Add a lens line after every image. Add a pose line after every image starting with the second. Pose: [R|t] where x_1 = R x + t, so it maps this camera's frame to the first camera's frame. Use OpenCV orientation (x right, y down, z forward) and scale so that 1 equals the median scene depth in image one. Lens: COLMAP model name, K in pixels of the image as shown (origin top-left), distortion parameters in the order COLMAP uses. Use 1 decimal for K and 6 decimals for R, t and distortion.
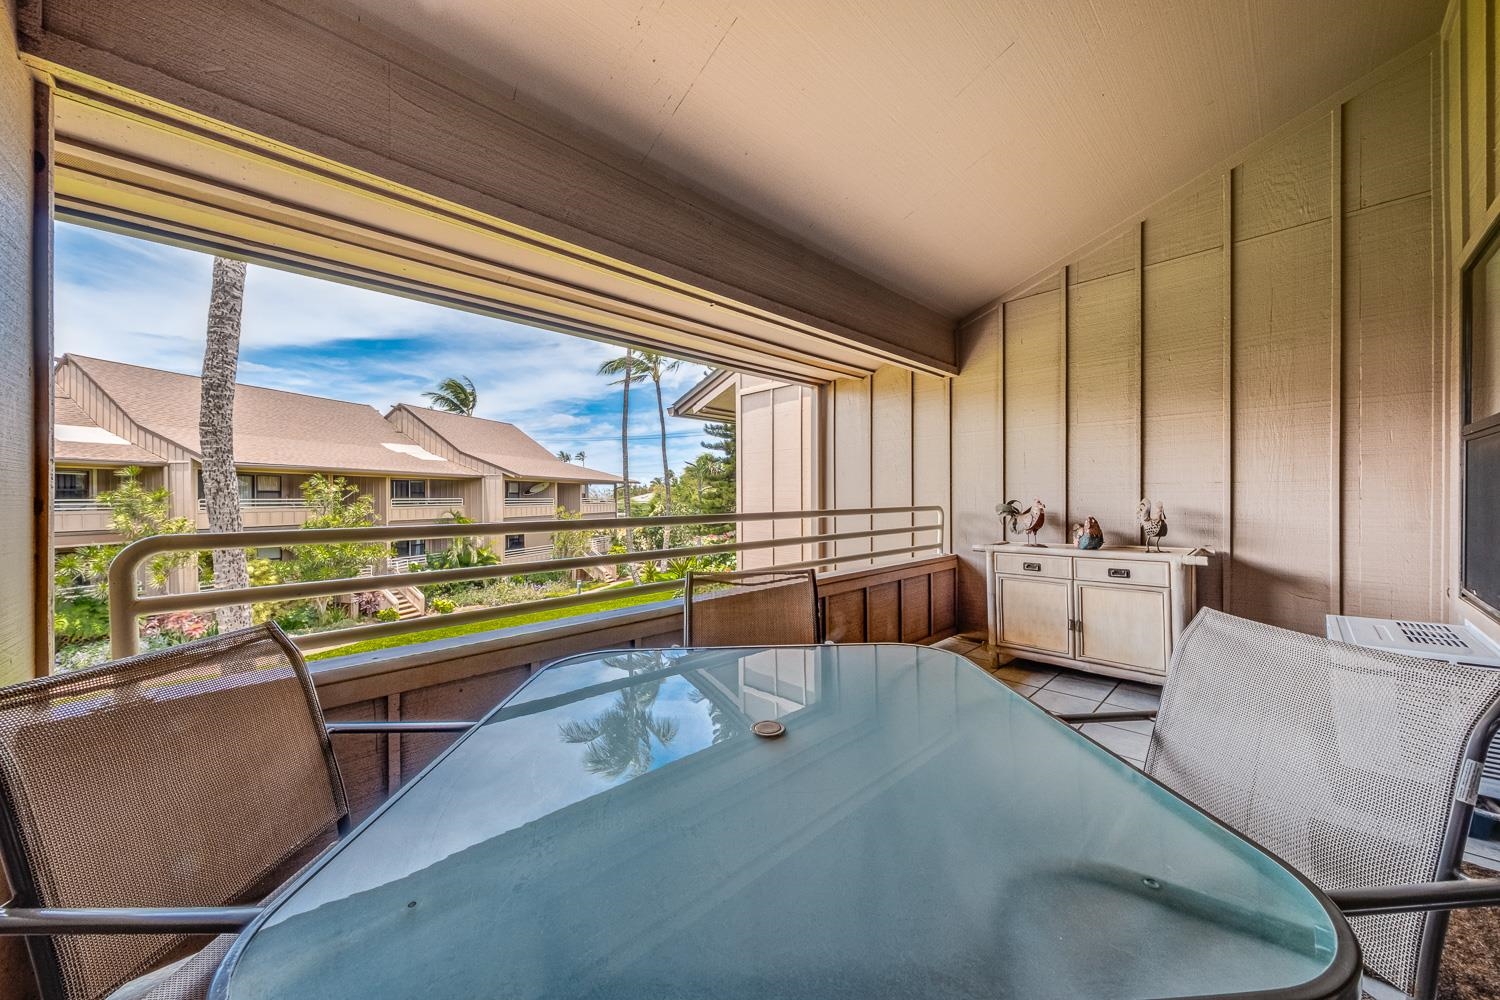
lens RADIAL K [[522.4, 0, 750.0], [0, 522.4, 500.0], [0, 0, 1]] dist [0.000307, 0.000015]
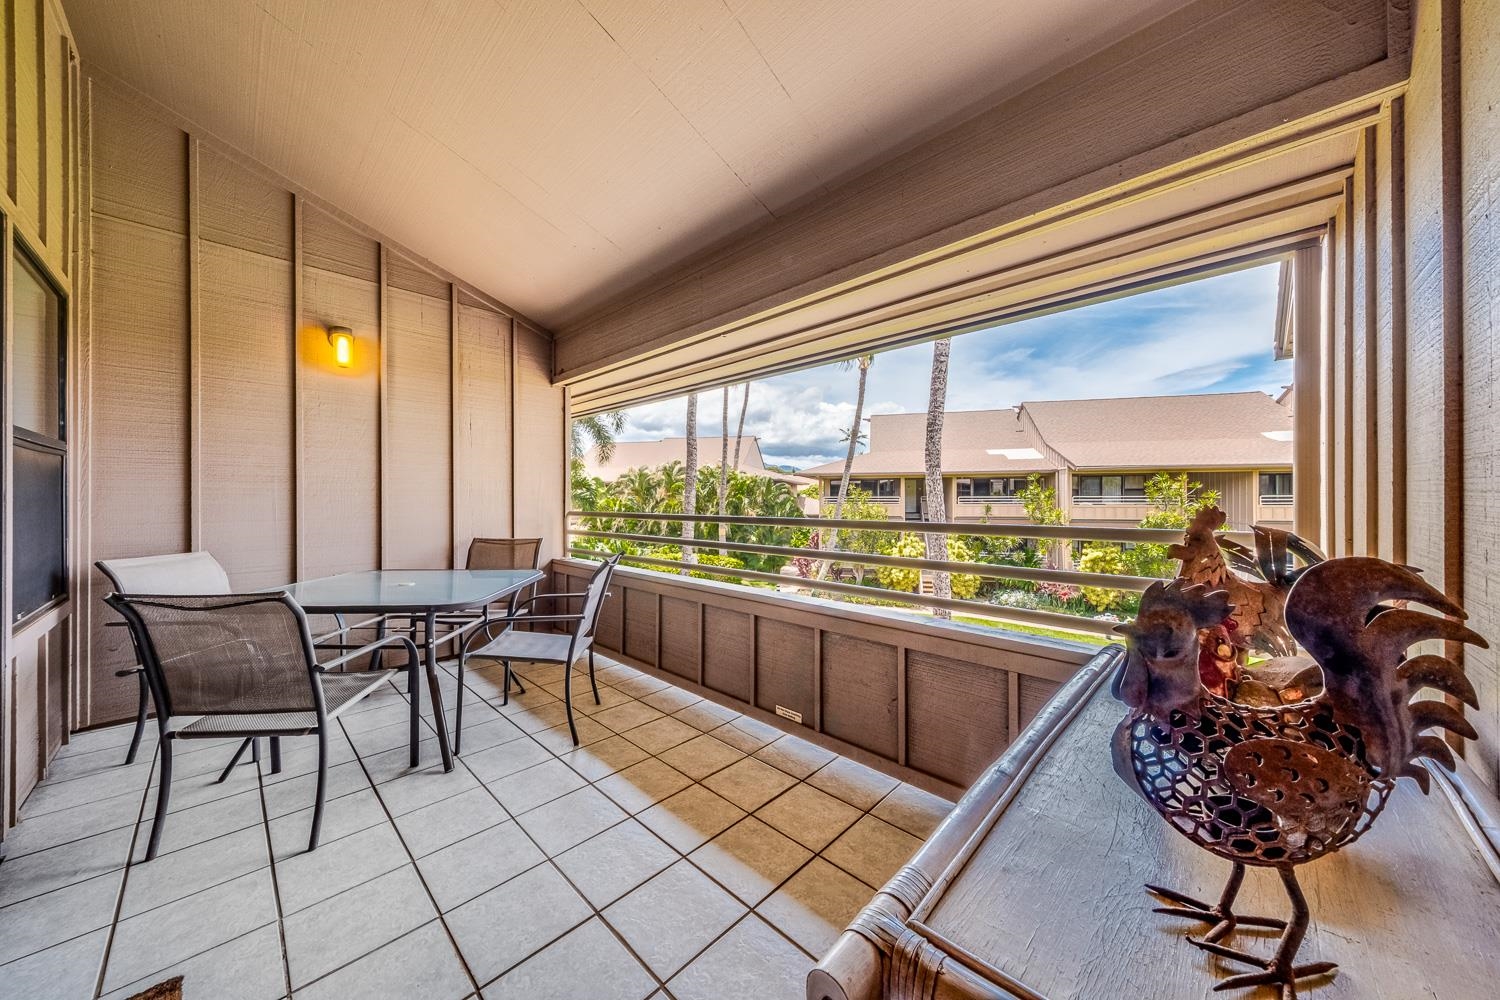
lens RADIAL K [[504.2, 0, 759.4], [0, 504.2, 493.0], [0, 0, 1]] dist [0.000422, -0.000039]
pose [[0.051290, -0.004784, -0.998672, 0.155571], [0.000215, 0.999989, -0.004779, -0.002885], [0.998684, 0.000030, 0.051290, 0.152231]]
